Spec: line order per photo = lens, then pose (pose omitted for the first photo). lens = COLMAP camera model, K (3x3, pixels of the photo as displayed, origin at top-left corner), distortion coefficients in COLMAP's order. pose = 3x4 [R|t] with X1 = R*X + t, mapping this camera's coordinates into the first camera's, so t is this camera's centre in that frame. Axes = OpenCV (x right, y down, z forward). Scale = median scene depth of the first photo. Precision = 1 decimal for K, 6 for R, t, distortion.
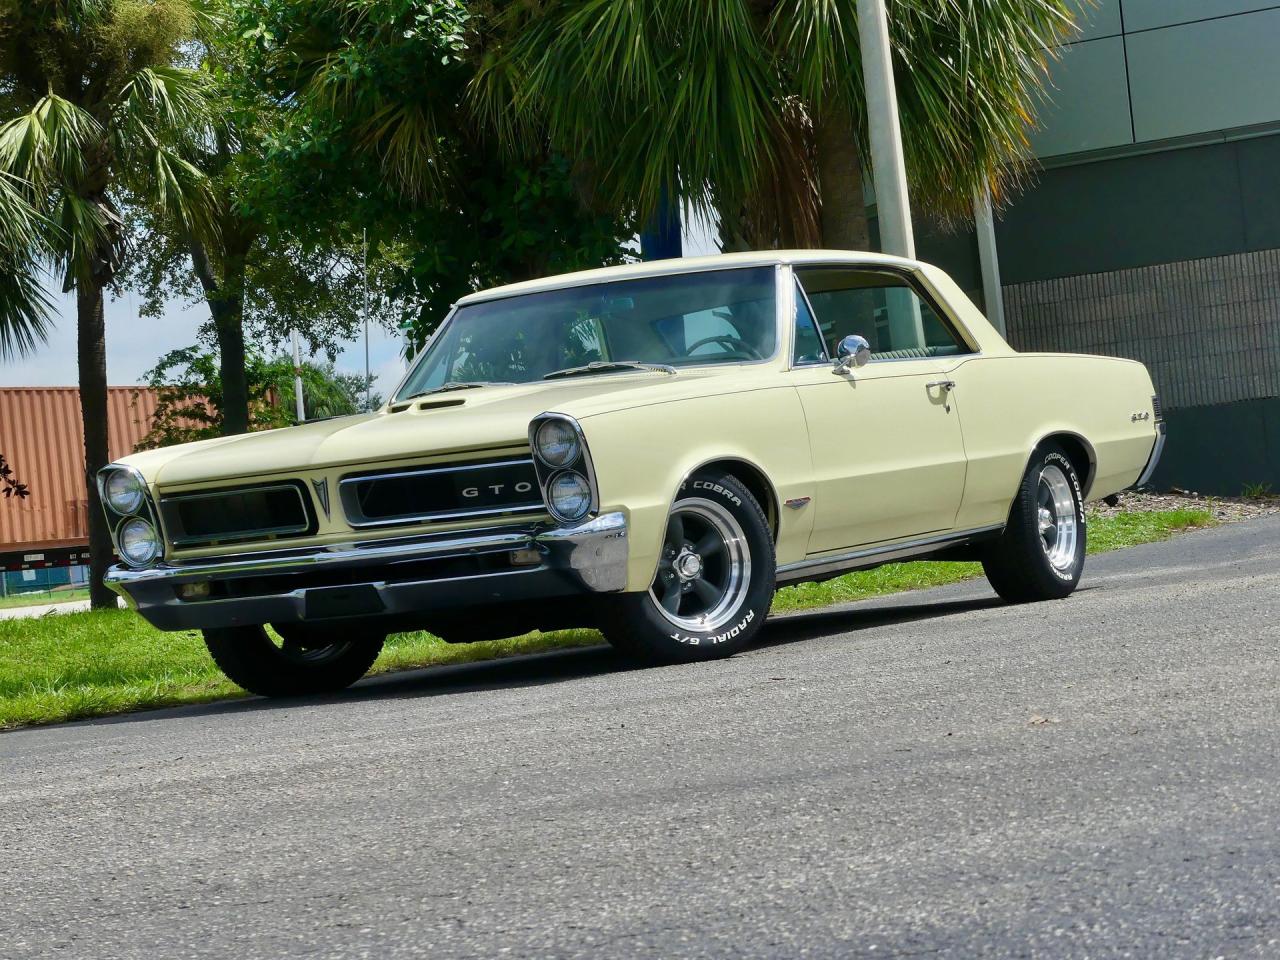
lens RADIAL K [[3148.4, 0, 641.8], [0, 3148.4, 479.2], [0, 0, 1]] dist [0.066414, -0.504073]
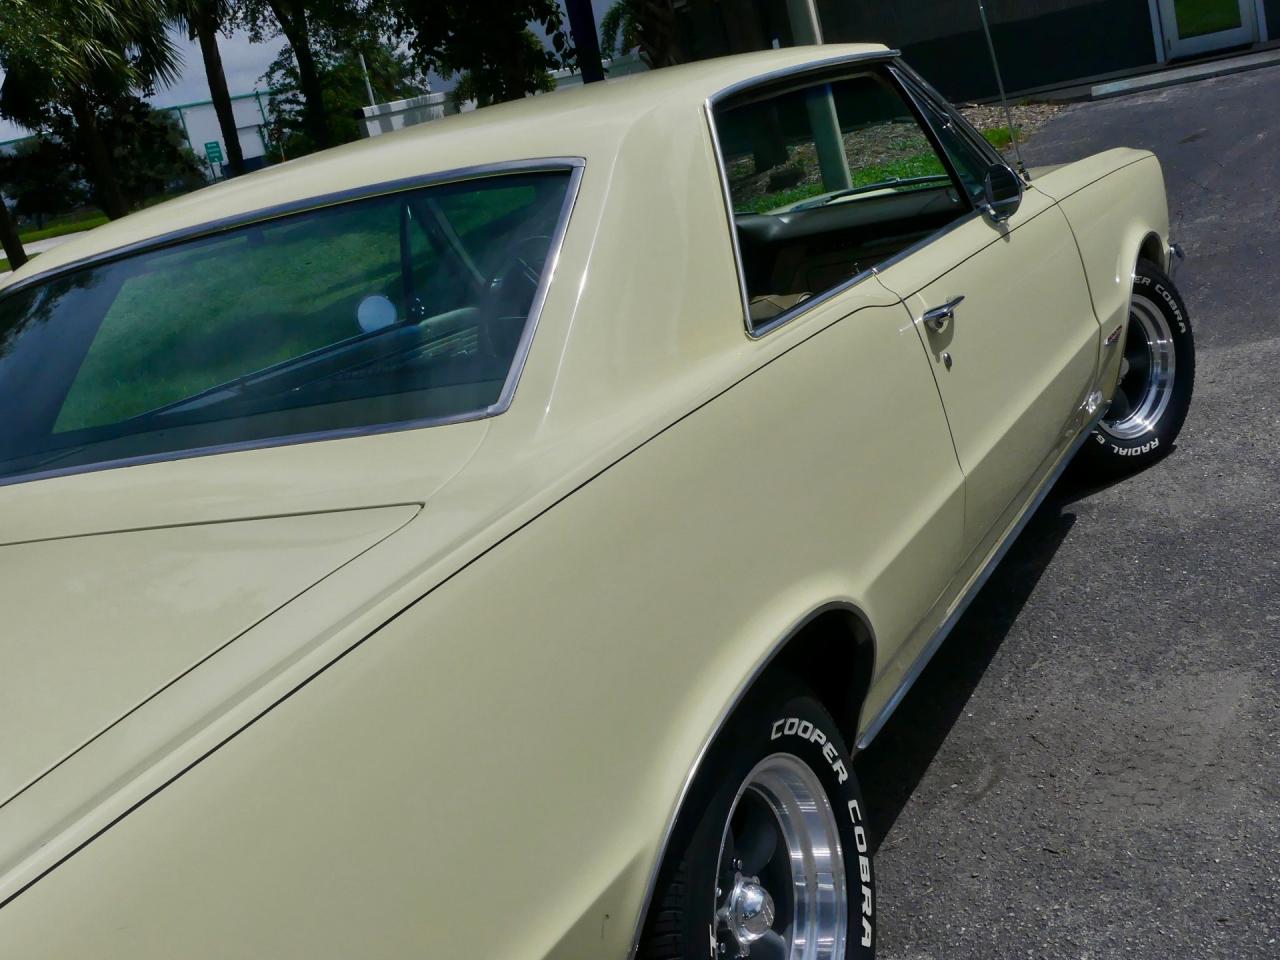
lens RADIAL K [[1527.1, 0, 645.8], [0, 1527.1, 480.8], [0, 0, 1]] dist [0.001734, -0.001836]
pose [[0.990299, -0.135697, 0.029899, -0.016998], [0.123118, 0.956655, 0.263919, -0.033851], [-0.064416, -0.257677, 0.964081, 0.297437]]
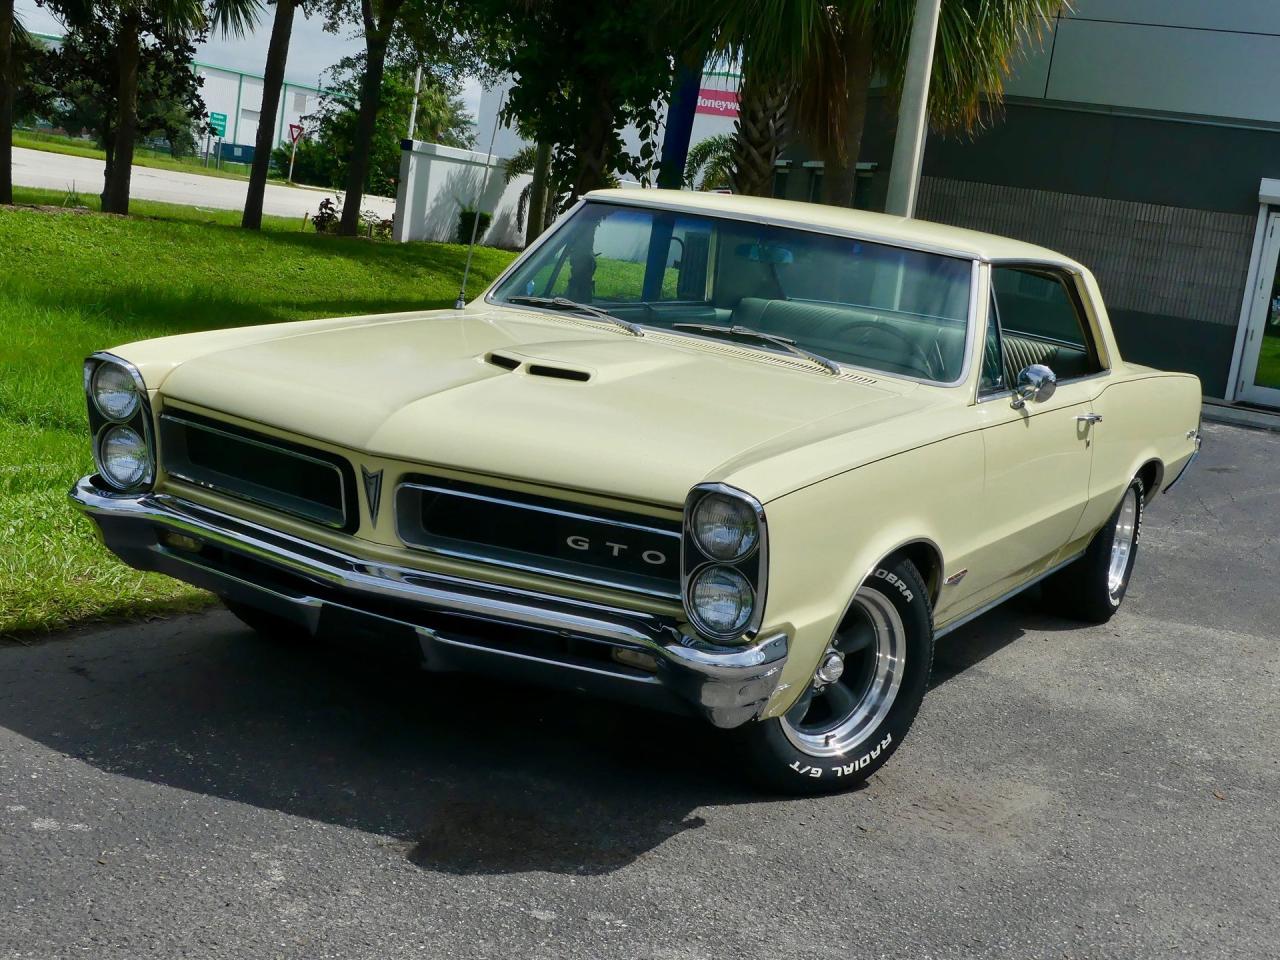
lens RADIAL K [[1778.9, 0, 674.8], [0, 1778.9, 477.2], [0, 0, 1]] dist [0.014253, 0.007351]
pose [[0.969841, 0.230665, 0.078750, -0.026443], [-0.240287, 0.959002, 0.150258, -0.029059], [-0.040862, -0.164649, 0.985505, 0.235892]]
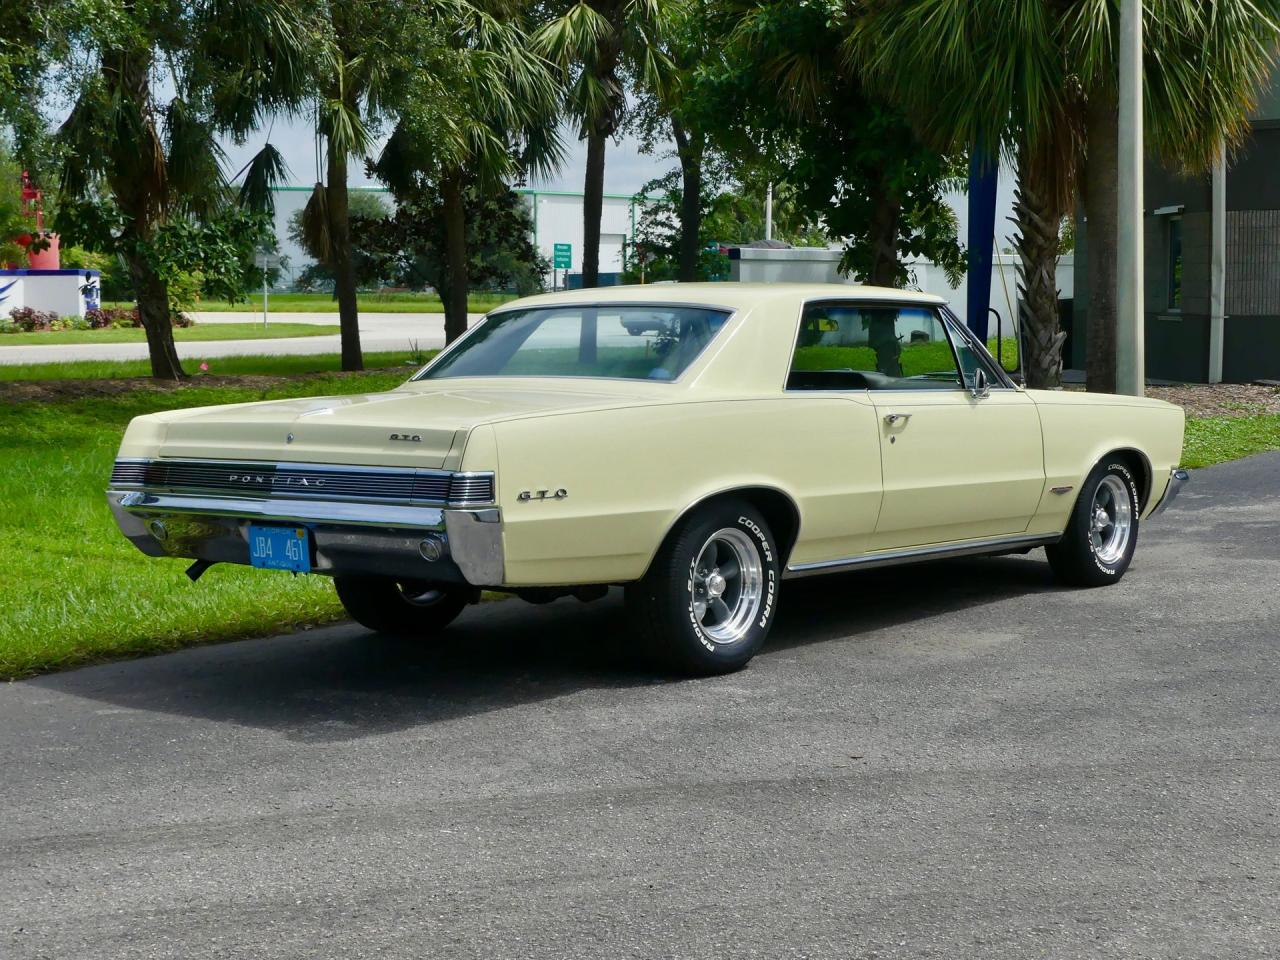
lens RADIAL K [[2072.6, 0, 637.6], [0, 2072.6, 476.7], [0, 0, 1]] dist [0.004177, -0.057635]
pose [[0.980819, 0.109379, -0.161340, 0.024200], [-0.089735, 0.988166, 0.124401, -0.041755], [0.173037, -0.107537, 0.979027, 0.070549]]
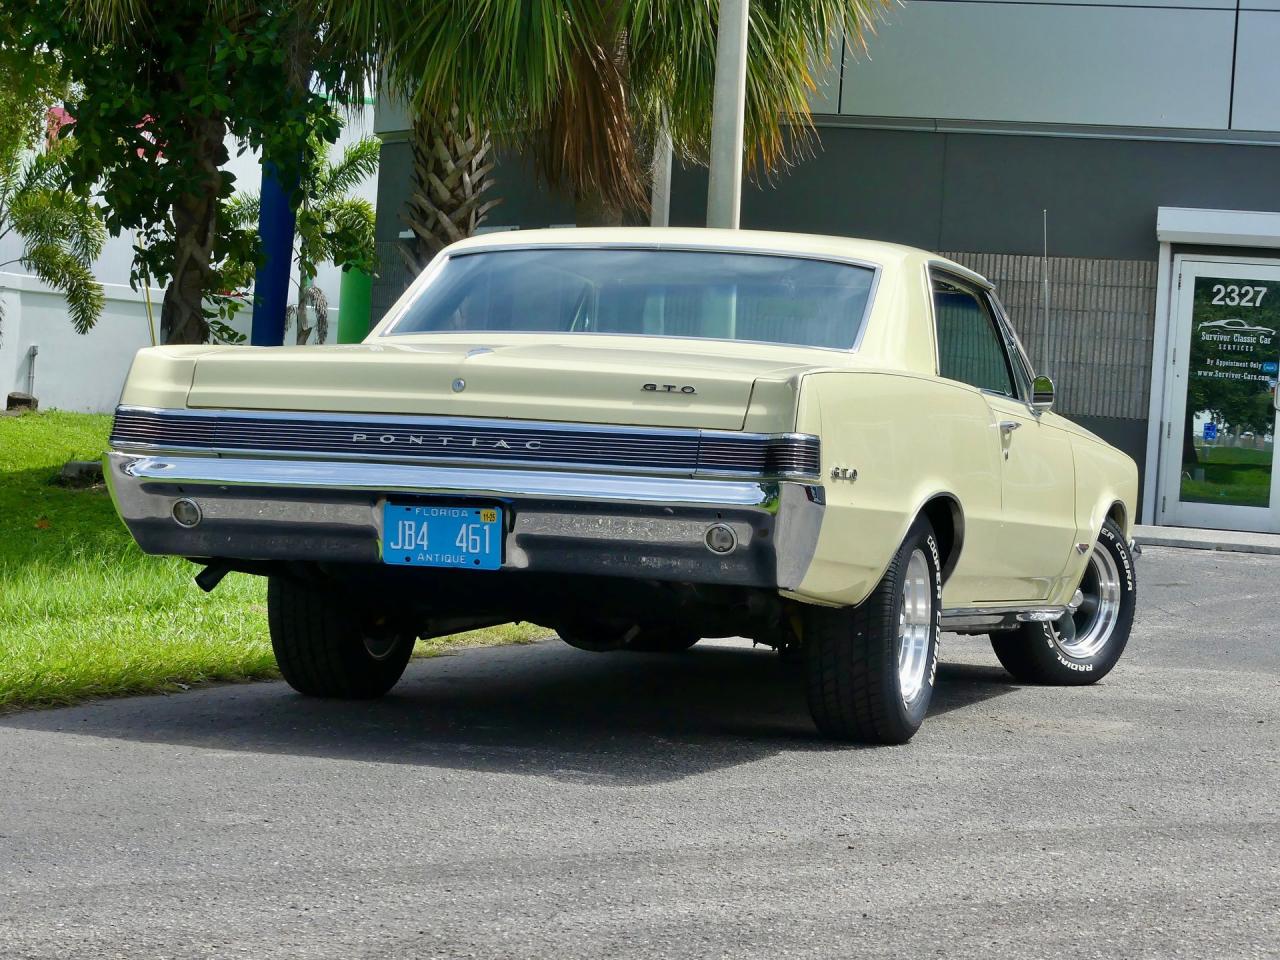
lens RADIAL K [[3447.6, 0, 641.5], [0, 3447.6, 481.4], [0, 0, 1]] dist [-0.016205, 0.063252]
pose [[0.961575, 0.157345, 0.224980, -0.127940], [-0.165201, 0.986123, 0.016410, -0.006187], [-0.219276, -0.052946, 0.974225, 0.004345]]
